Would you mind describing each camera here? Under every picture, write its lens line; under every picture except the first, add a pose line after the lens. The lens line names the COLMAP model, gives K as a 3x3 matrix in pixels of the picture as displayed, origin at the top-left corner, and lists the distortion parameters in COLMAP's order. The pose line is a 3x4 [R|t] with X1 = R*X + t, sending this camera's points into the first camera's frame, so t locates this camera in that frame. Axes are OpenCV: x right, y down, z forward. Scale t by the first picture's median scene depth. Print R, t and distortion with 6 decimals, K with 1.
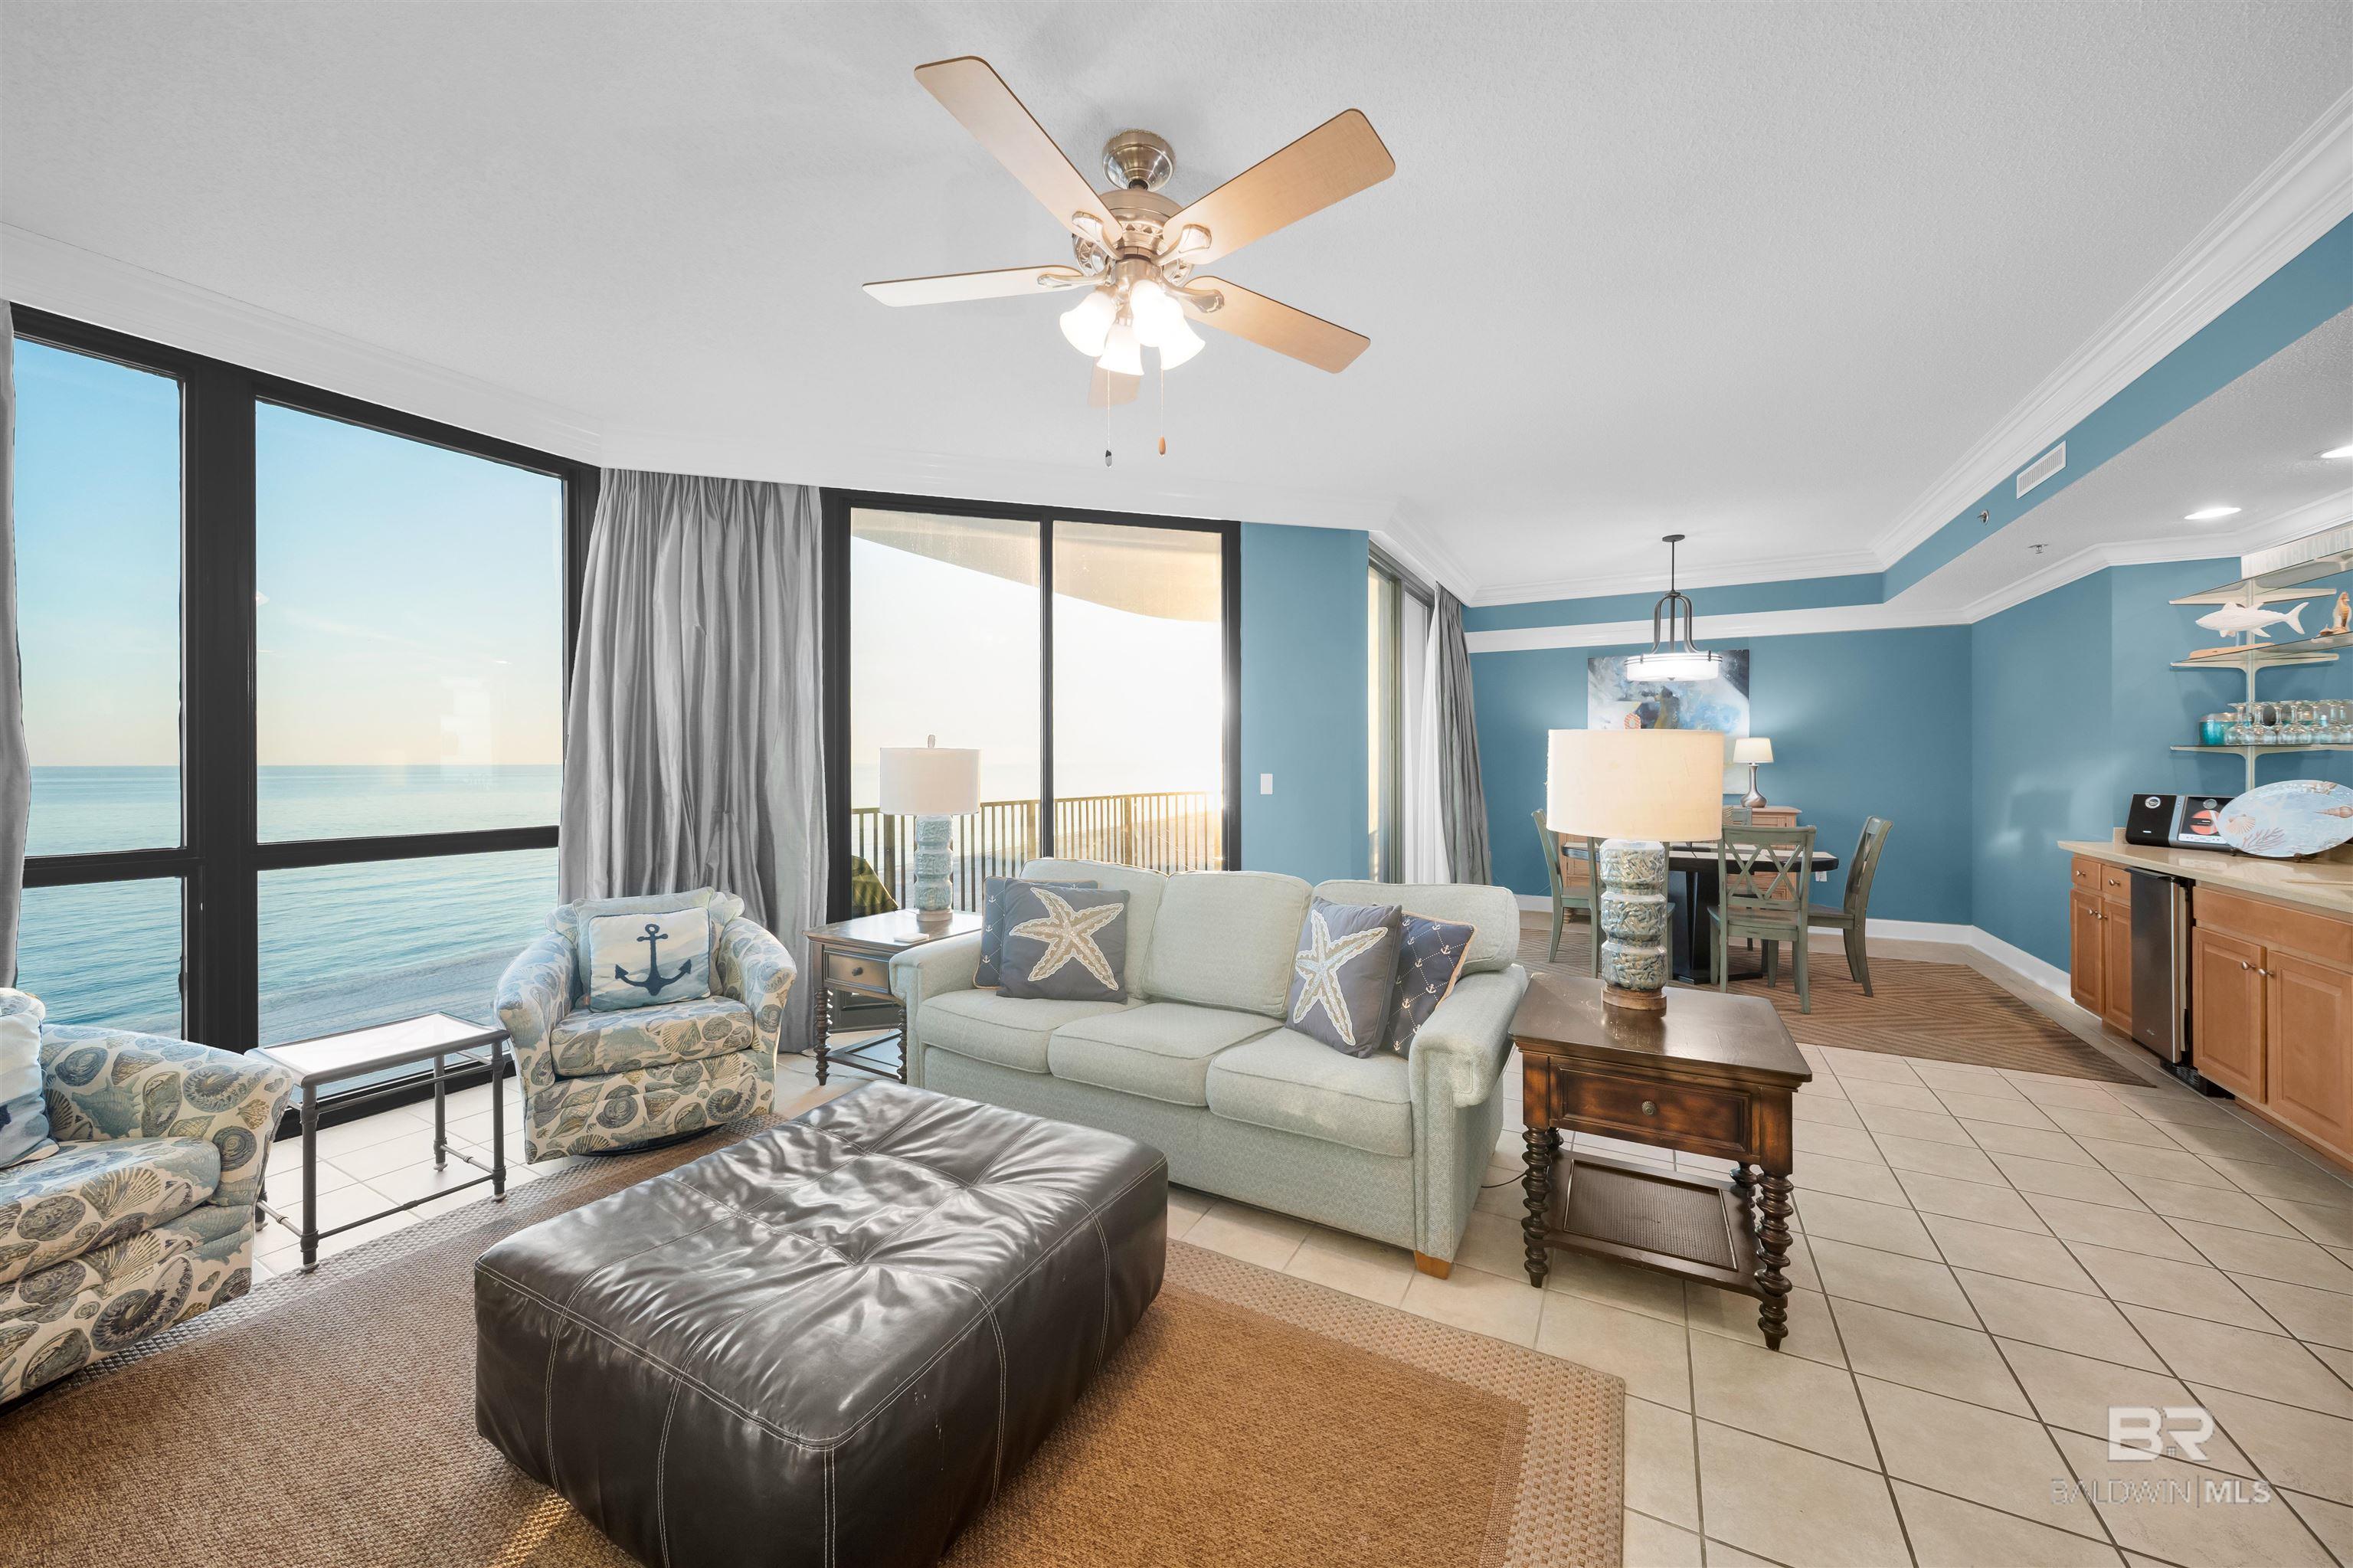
lens RADIAL K [[842.8, 0, 1176.4], [0, 842.8, 767.8], [0, 0, 1]] dist [-0.000619, -0.000534]
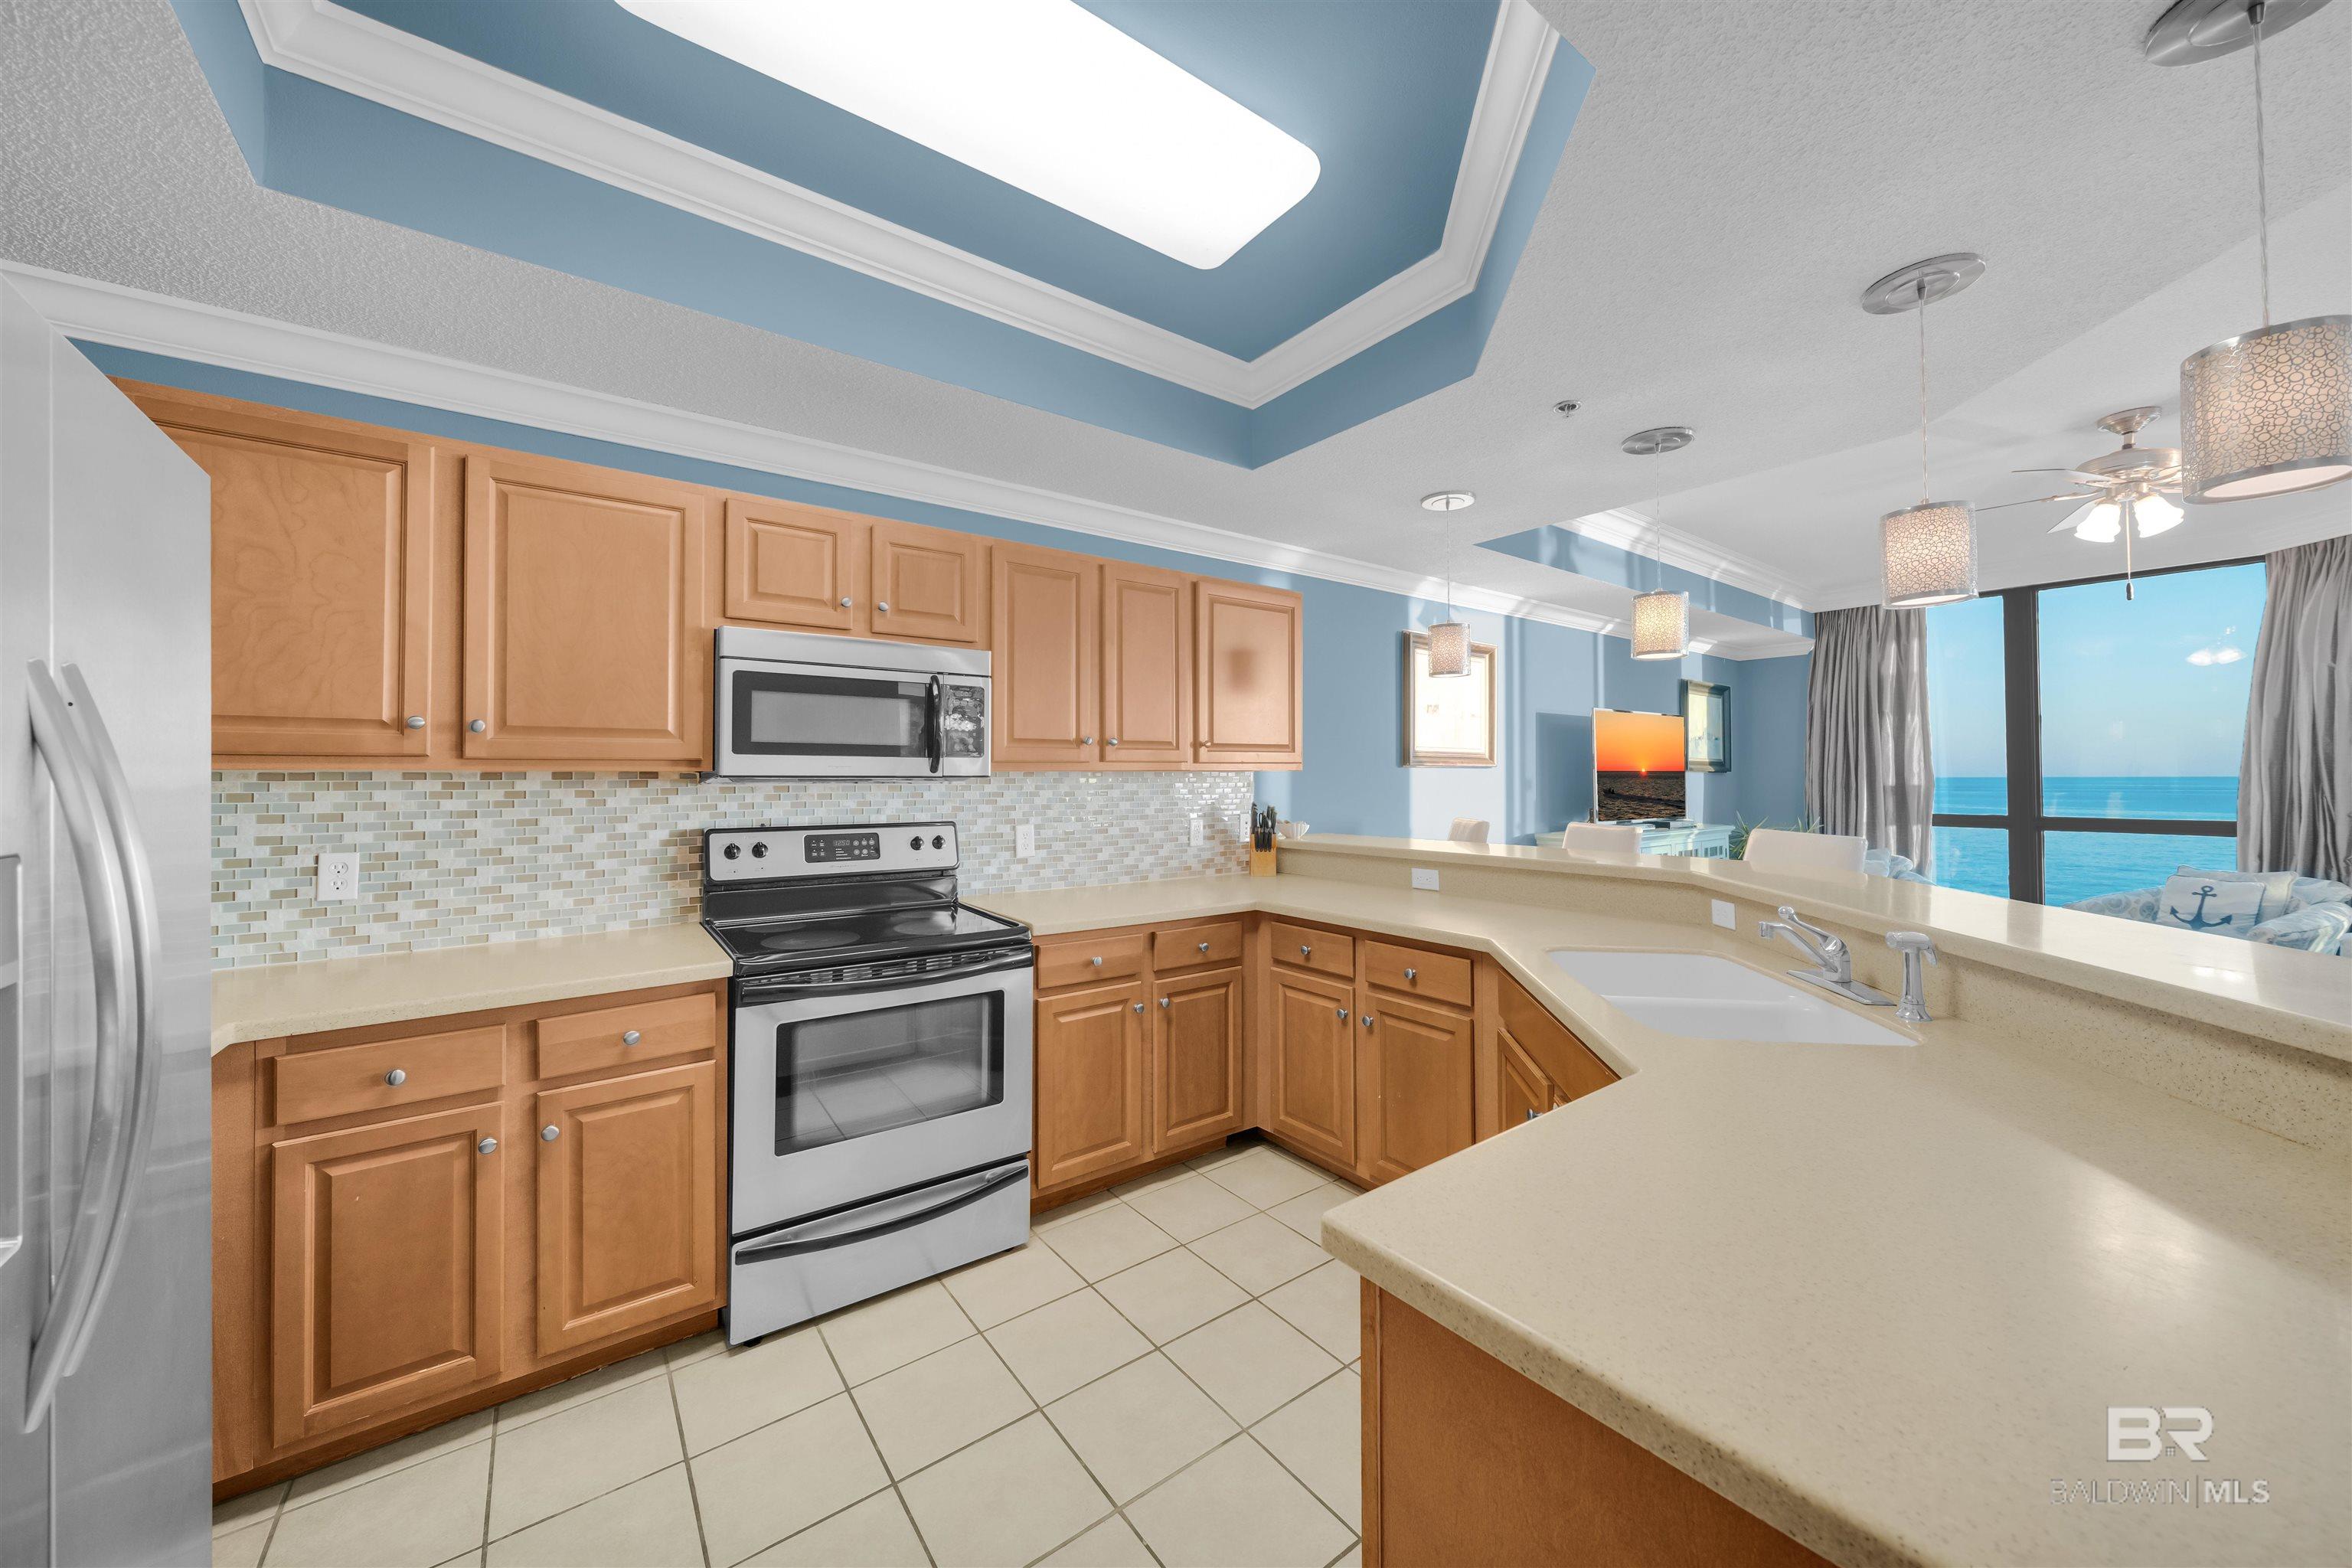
lens RADIAL K [[842.4, 0, 1175.9], [0, 842.4, 767.8], [0, 0, 1]] dist [-0.000619, -0.000534]
pose [[-0.407612, -0.008083, -0.913119, 1.435695], [-0.003378, 0.999967, -0.007344, -0.003405], [0.913149, 0.000091, -0.407626, -0.045285]]
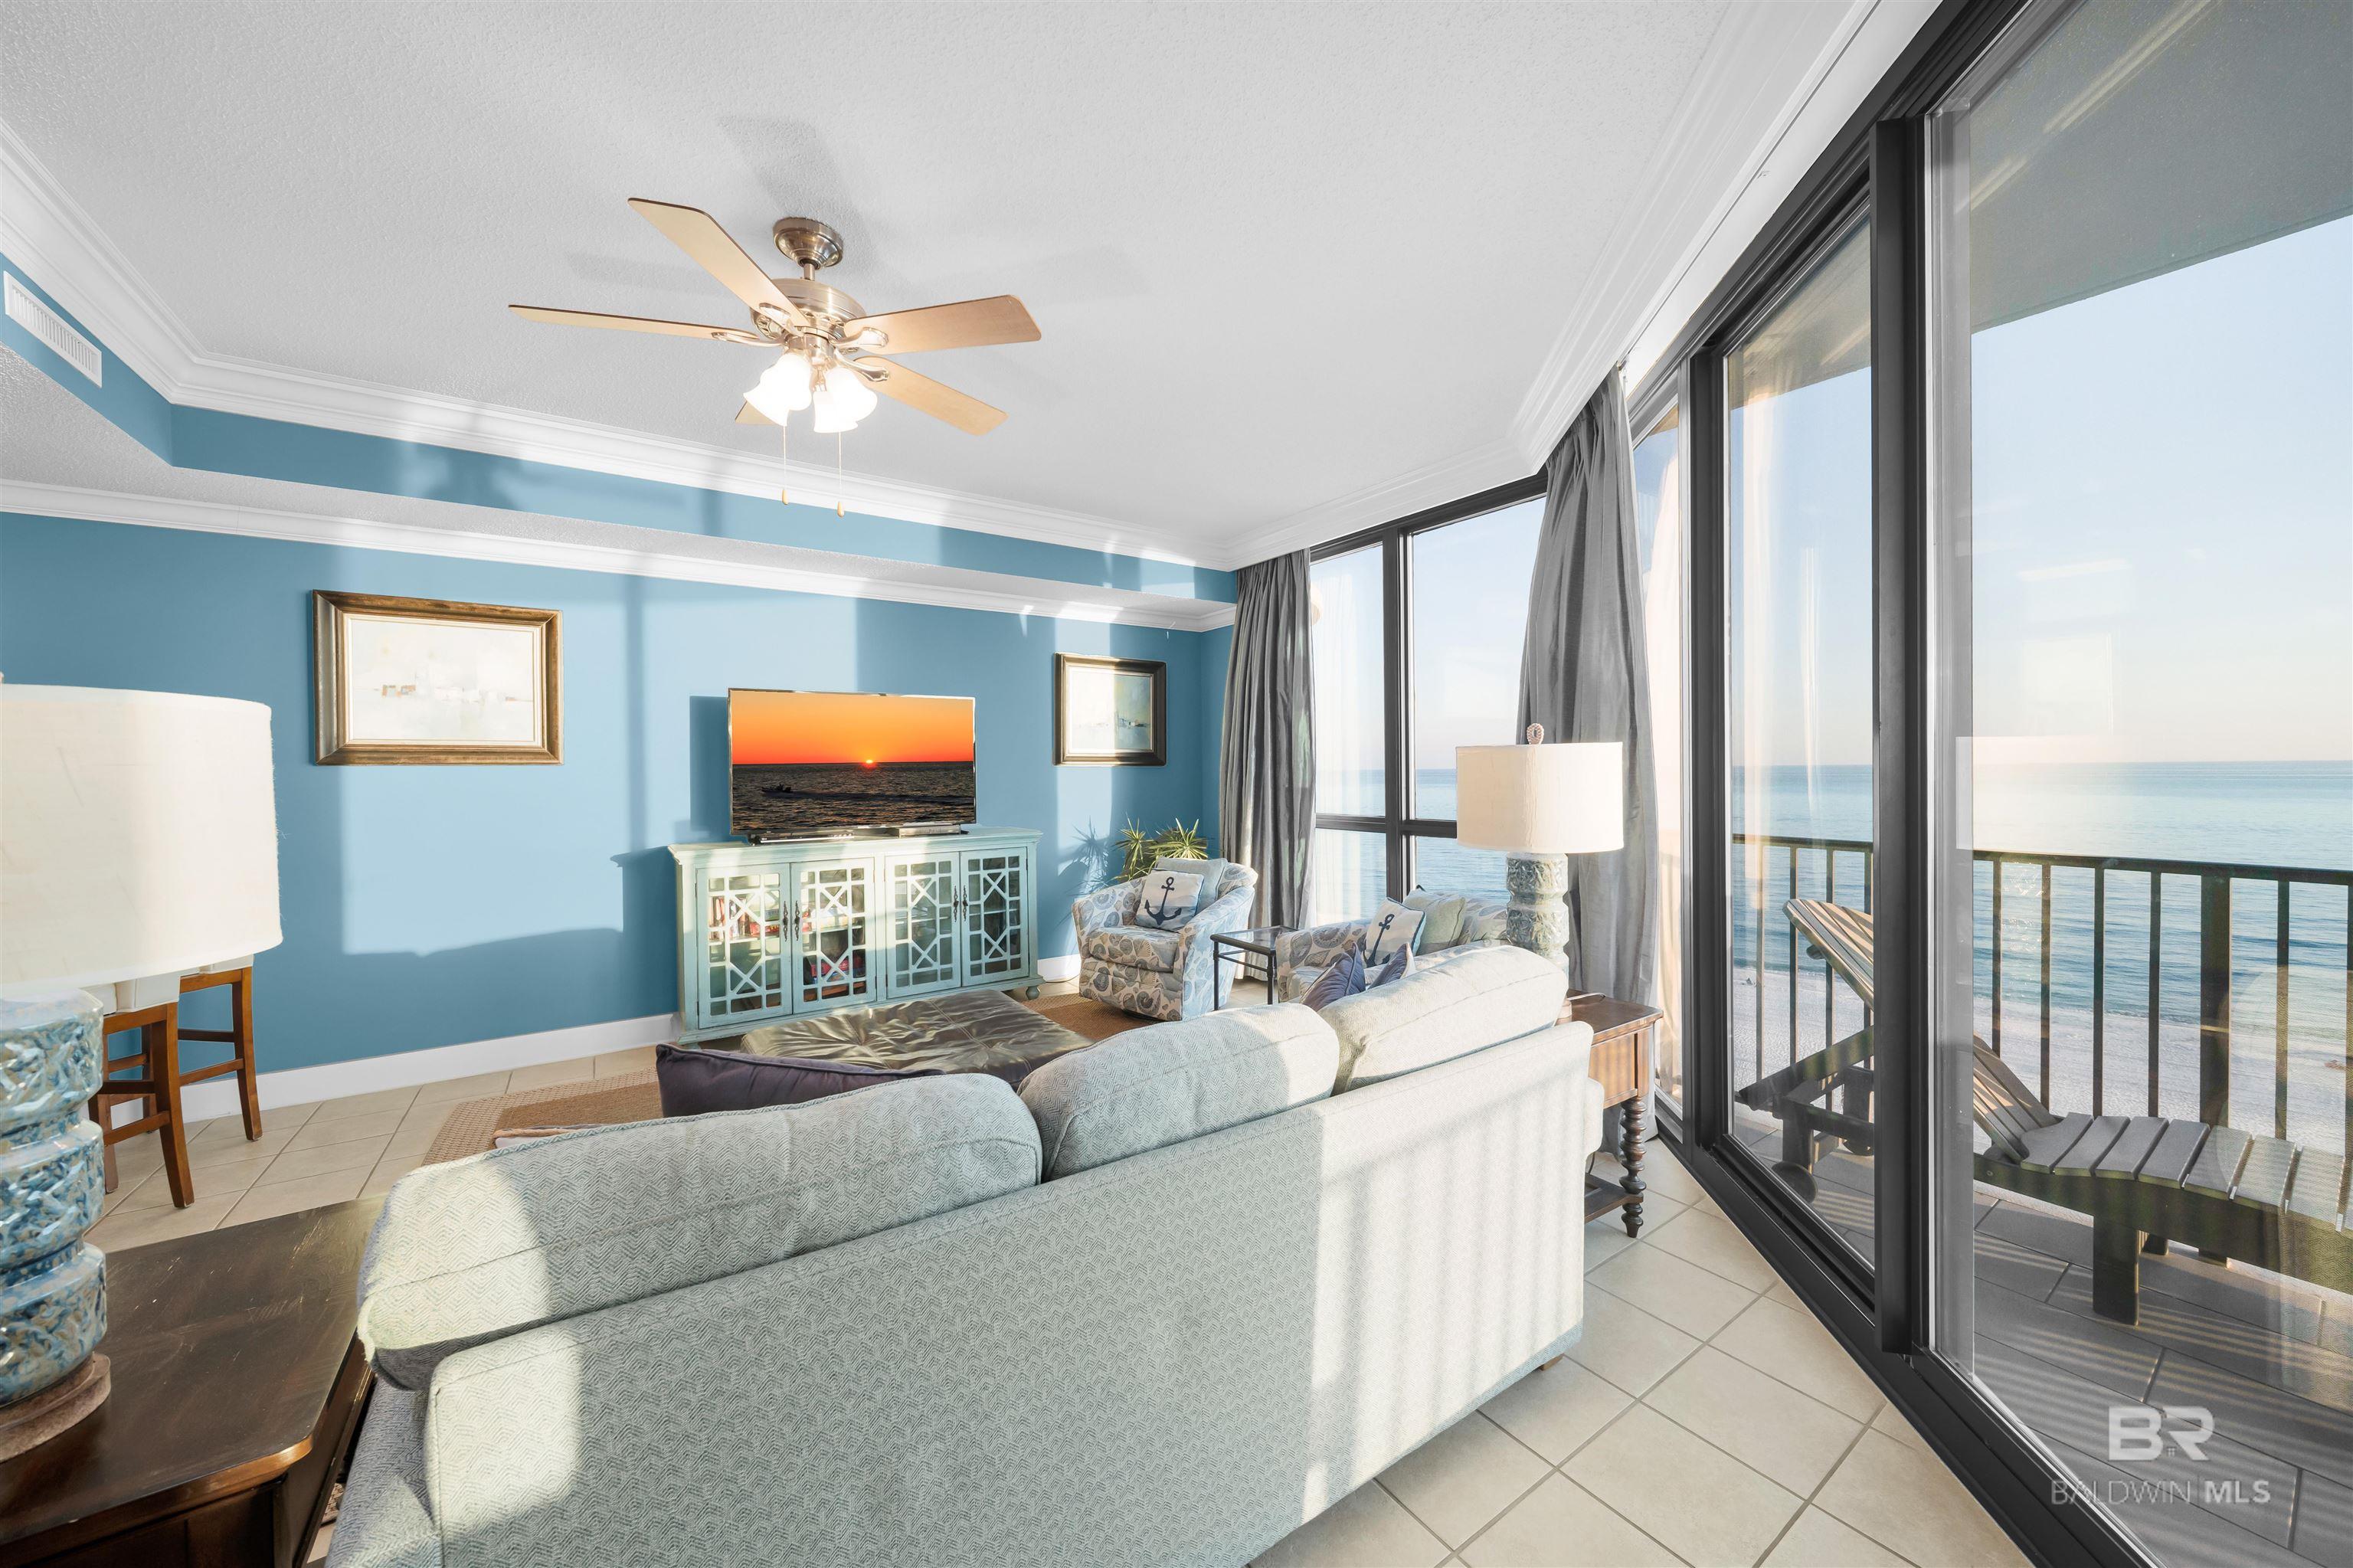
lens RADIAL K [[837.9, 0, 1181.5], [0, 837.9, 785.3], [0, 0, 1]] dist [0.001027, -0.000709]
pose [[-0.441539, 0.021878, -0.896975, 0.475149], [0.005361, 0.999749, 0.021746, -0.007948], [0.897226, 0.004793, -0.441546, 1.225469]]
